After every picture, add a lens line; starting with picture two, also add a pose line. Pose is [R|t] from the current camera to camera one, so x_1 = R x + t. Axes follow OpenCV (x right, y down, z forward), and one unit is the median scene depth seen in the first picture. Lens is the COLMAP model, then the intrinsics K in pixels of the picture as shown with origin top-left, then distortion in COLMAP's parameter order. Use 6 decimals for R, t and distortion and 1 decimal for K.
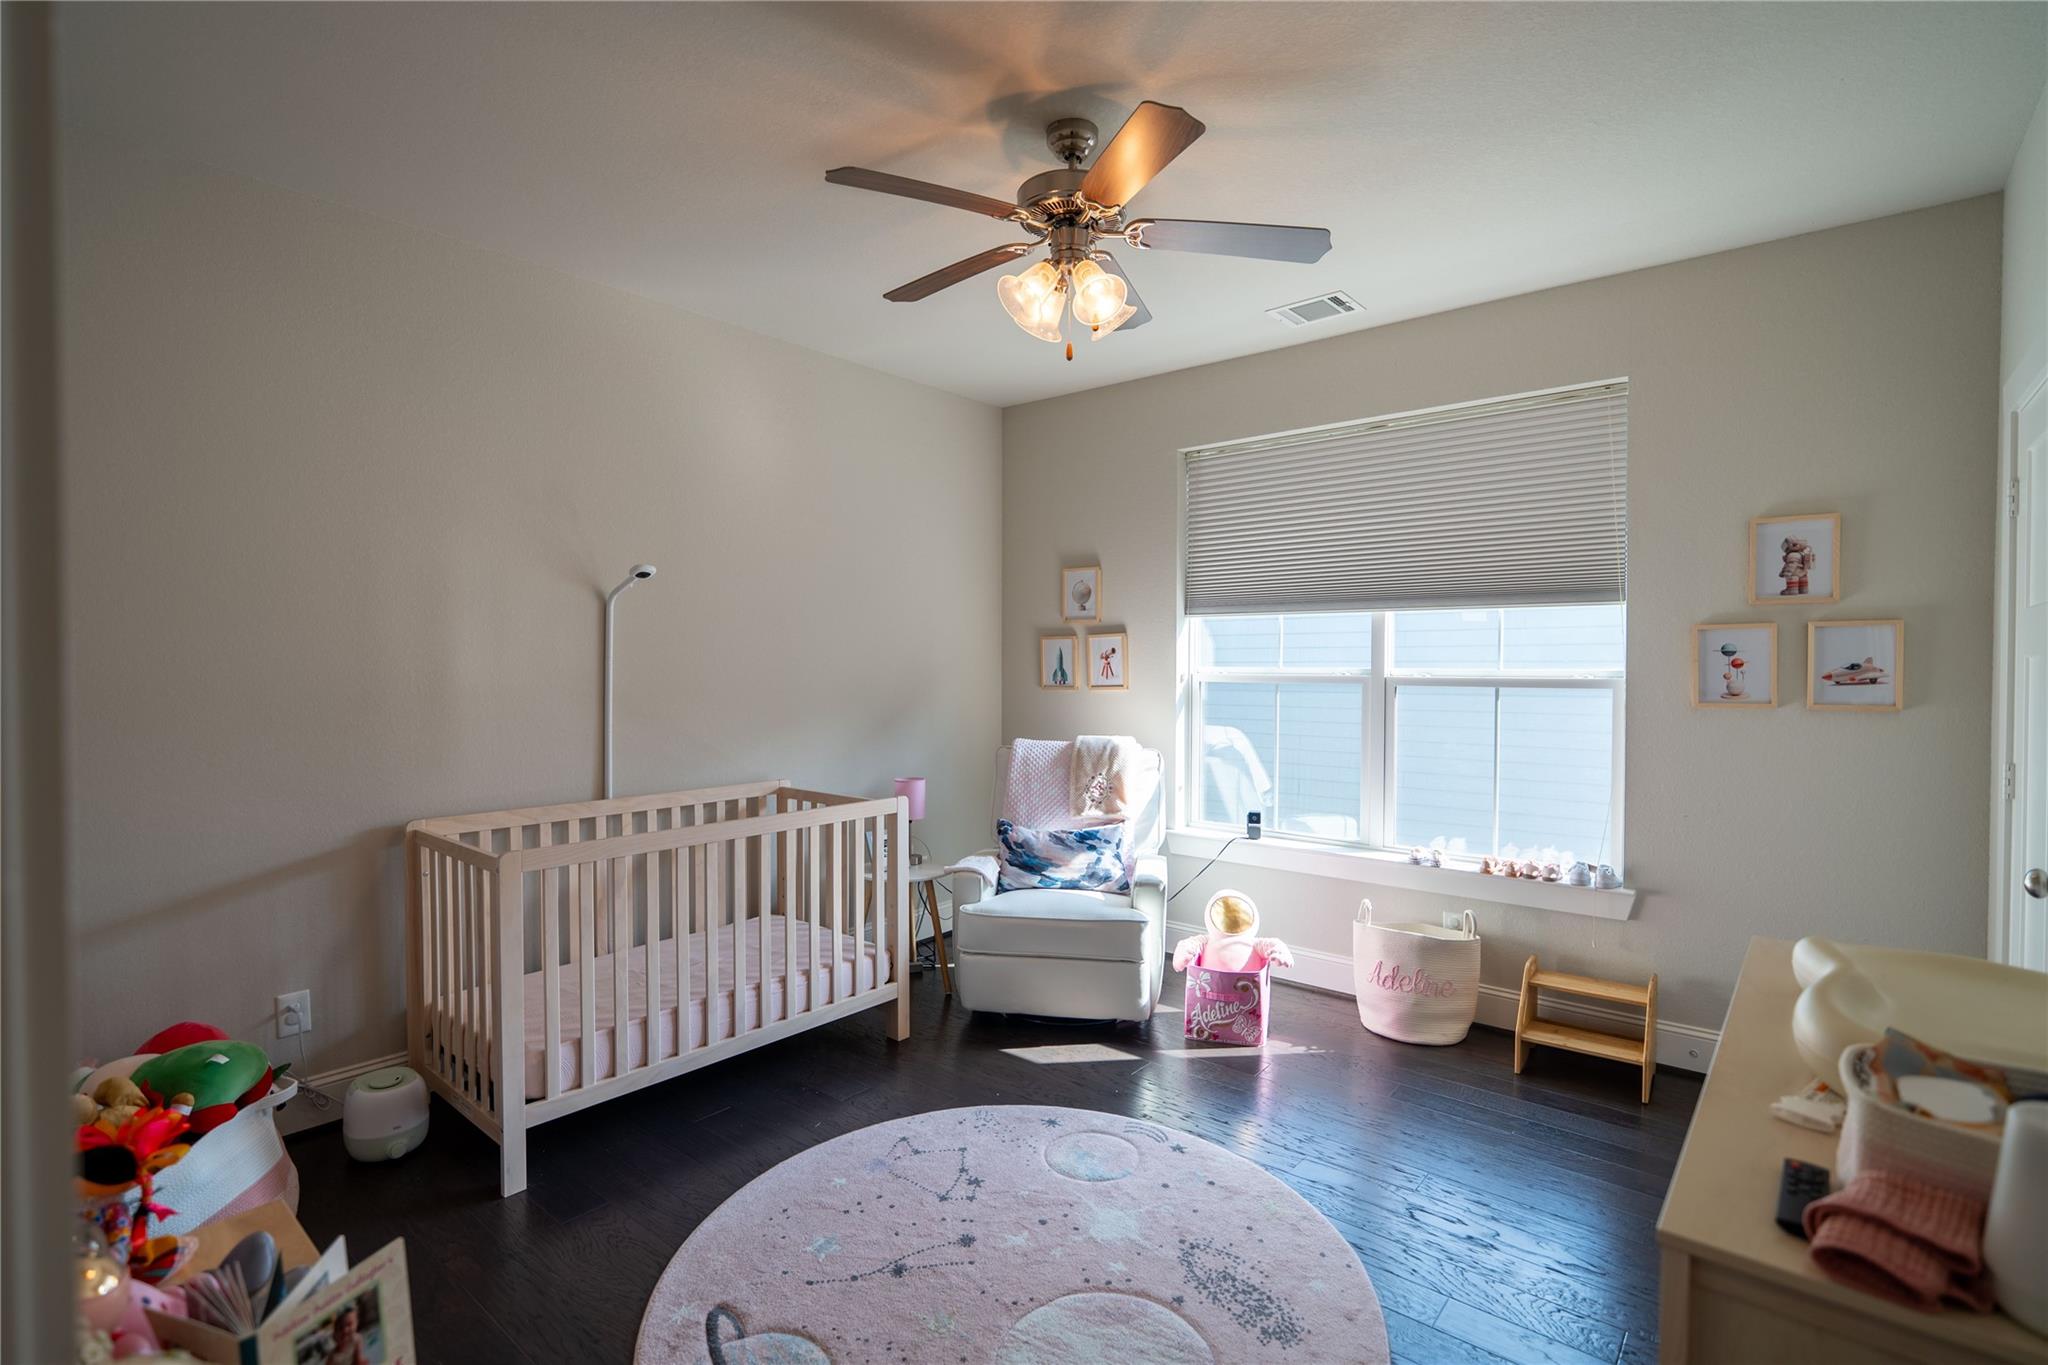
lens RADIAL K [[956.2, 0, 1013.8], [0, 956.2, 680.9], [0, 0, 1]] dist [-0.009794, -0.000931]
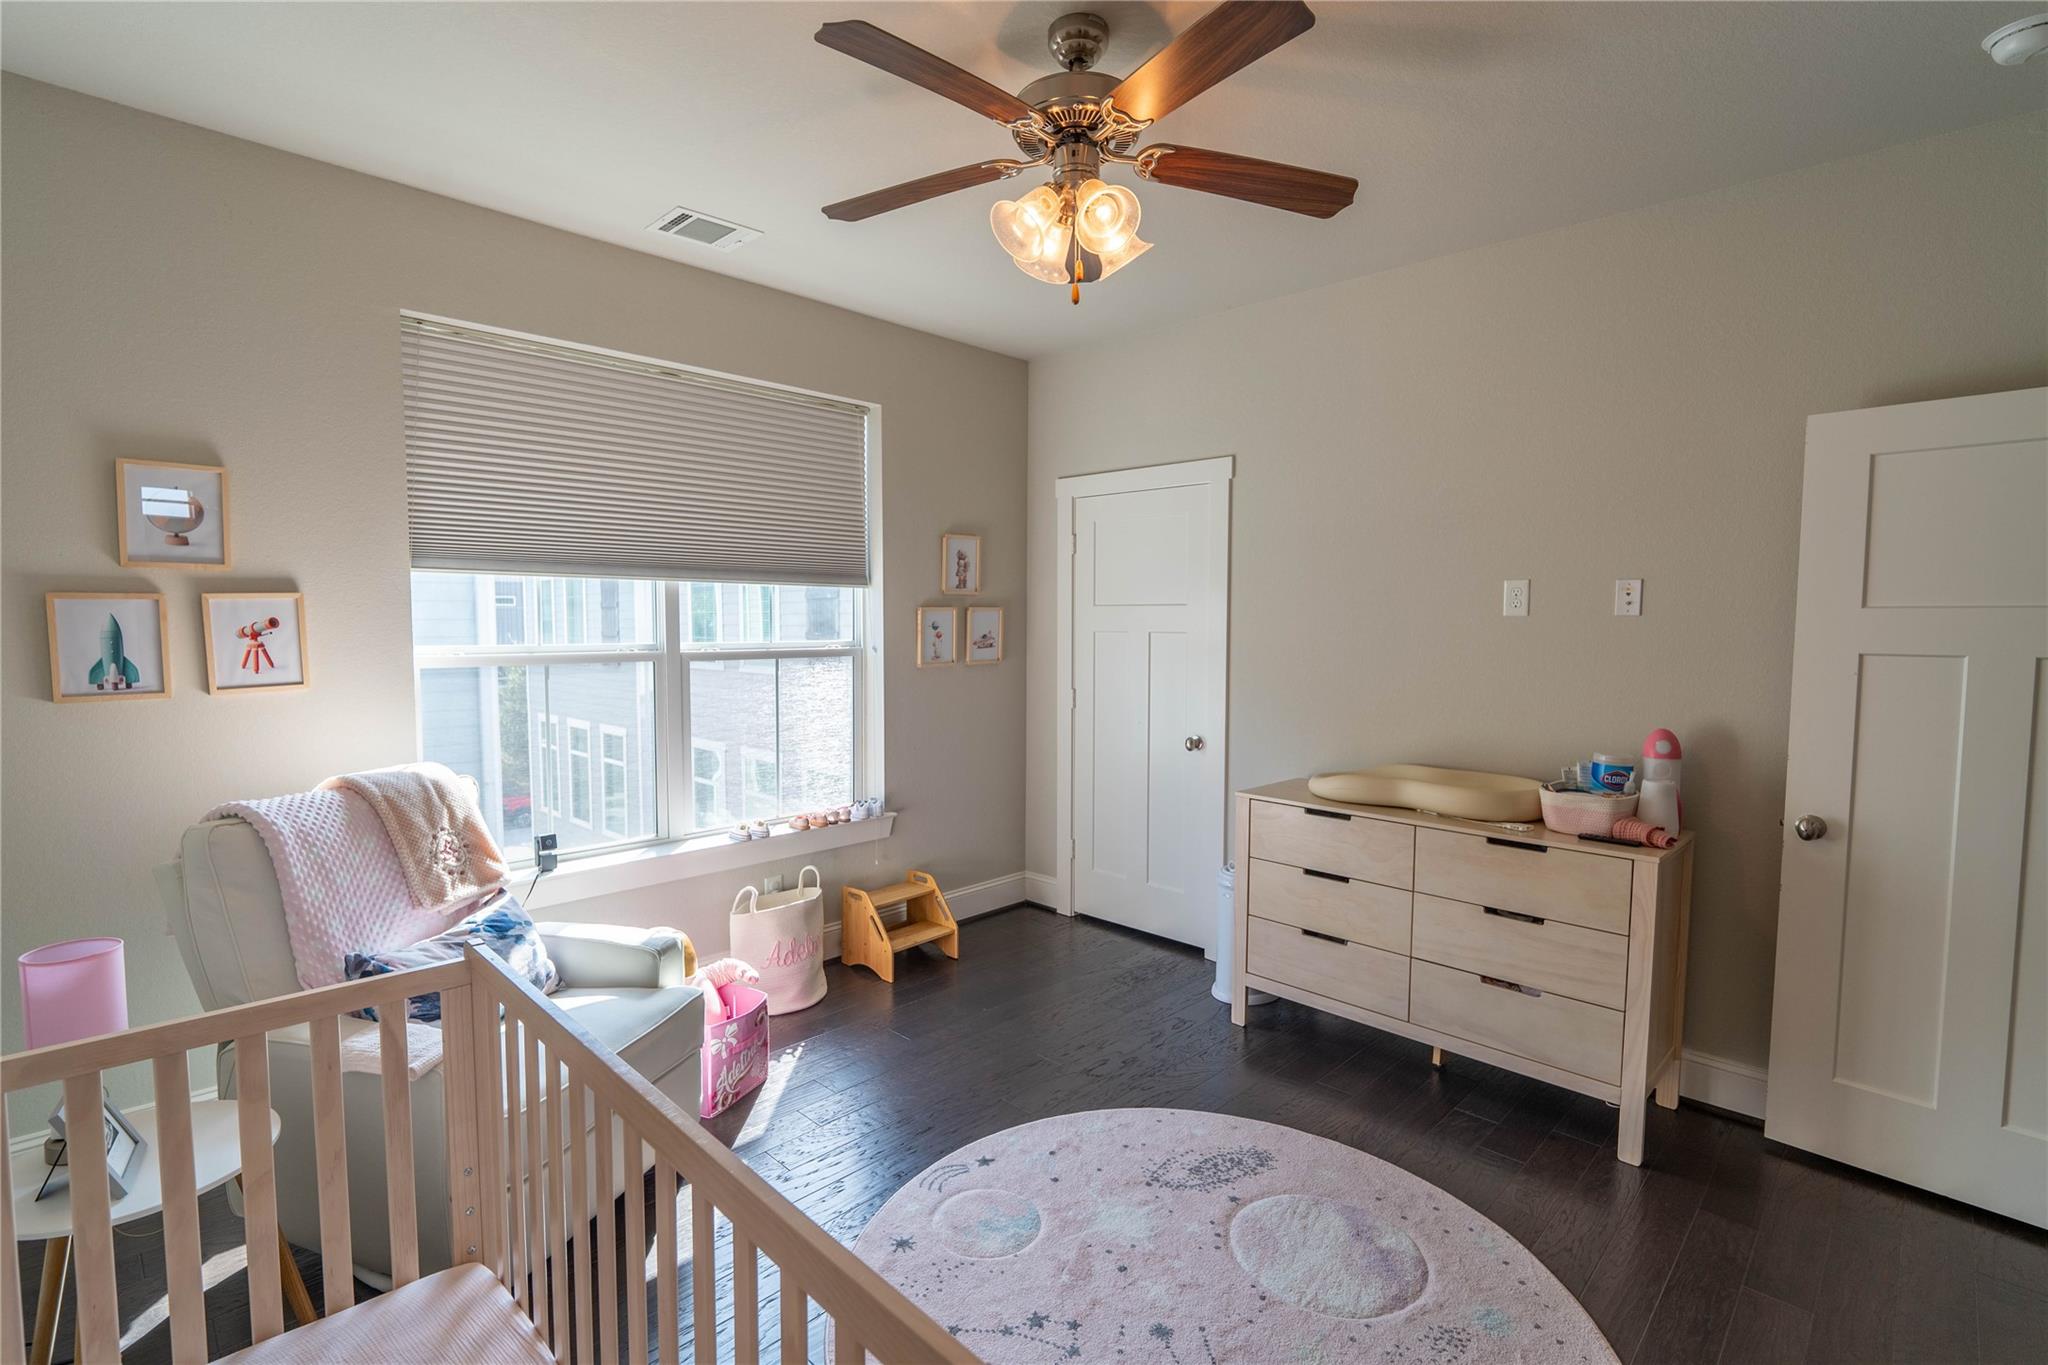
lens RADIAL K [[956.2, 0, 1007.5], [0, 956.2, 680.5], [0, 0, 1]] dist [-0.009794, -0.000931]
pose [[0.073839, -0.068182, 0.994937, -0.488500], [0.011830, 0.997650, 0.067490, -0.034628], [-0.997200, 0.006787, 0.074472, 0.596651]]
